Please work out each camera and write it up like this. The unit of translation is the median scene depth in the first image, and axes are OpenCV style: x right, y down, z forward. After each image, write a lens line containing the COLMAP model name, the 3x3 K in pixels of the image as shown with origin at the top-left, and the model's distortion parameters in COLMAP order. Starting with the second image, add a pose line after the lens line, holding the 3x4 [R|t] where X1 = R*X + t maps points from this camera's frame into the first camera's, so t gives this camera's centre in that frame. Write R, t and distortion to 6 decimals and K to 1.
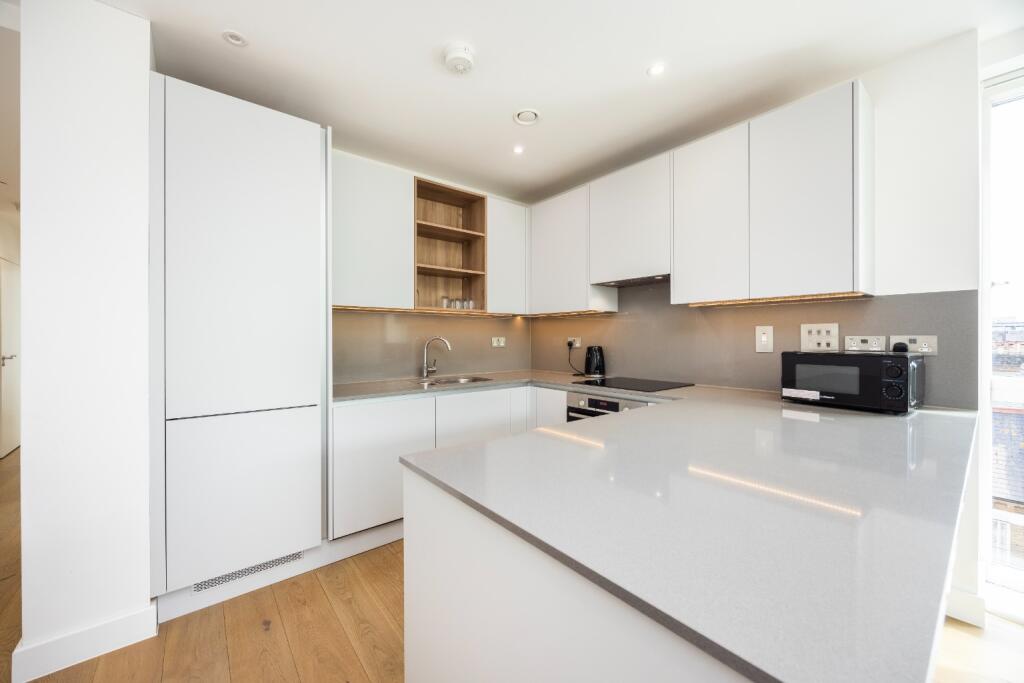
lens RADIAL K [[386.8, 0, 512.0], [0, 386.8, 341.5], [0, 0, 1]] dist [0.001680, 0.000250]
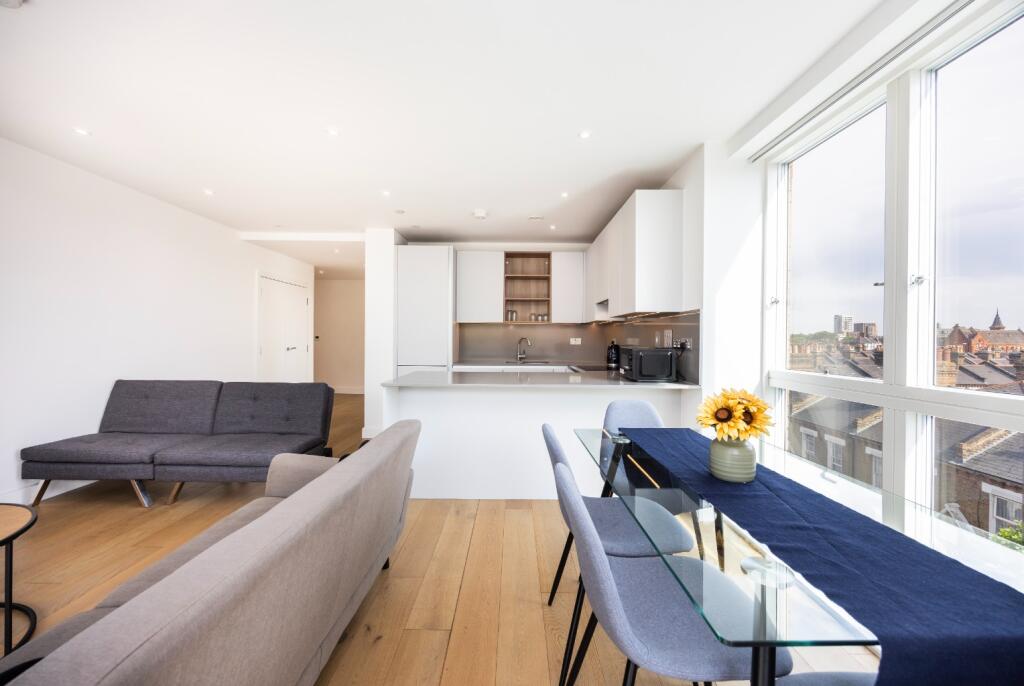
lens RADIAL K [[386.8, 0, 512.0], [0, 386.8, 343.0], [0, 0, 1]] dist [0.001680, 0.000250]
pose [[0.778814, 0.016830, -0.627029, 0.981984], [-0.017561, 0.999833, 0.005025, 0.007815], [0.627009, 0.007098, 0.778980, -0.429246]]
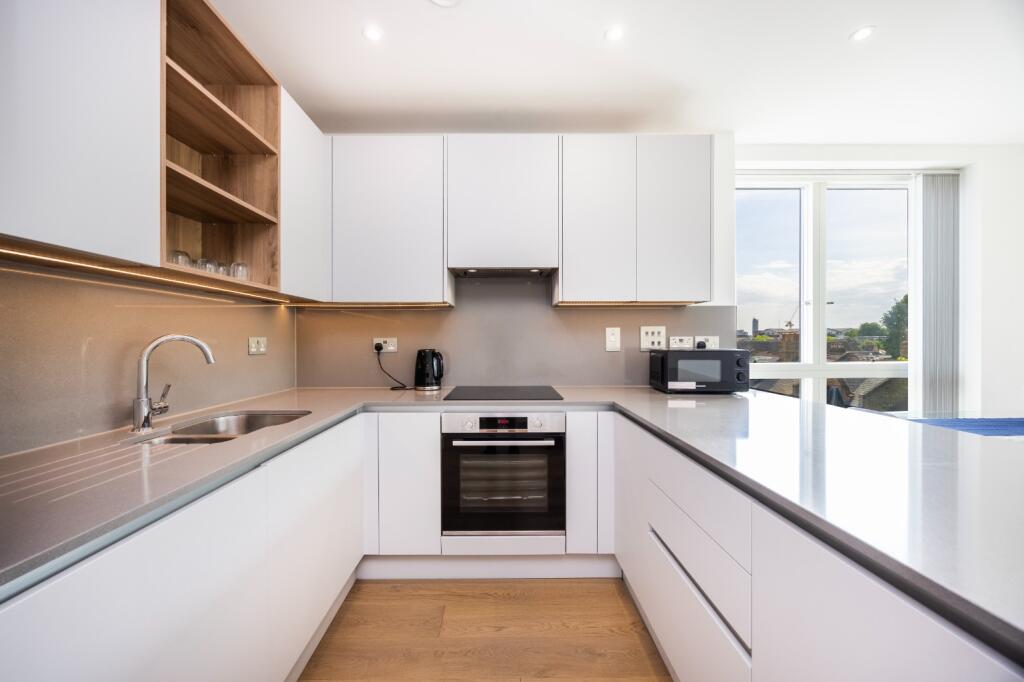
lens RADIAL K [[406.6, 0, 512.0], [0, 406.6, 341.0], [0, 0, 1]] dist [0.001216, 0.000067]
pose [[0.628226, -0.000378, 0.778031, -0.374982], [0.009412, 0.999930, -0.007114, 0.003904], [-0.777974, 0.011793, 0.628185, 0.448002]]
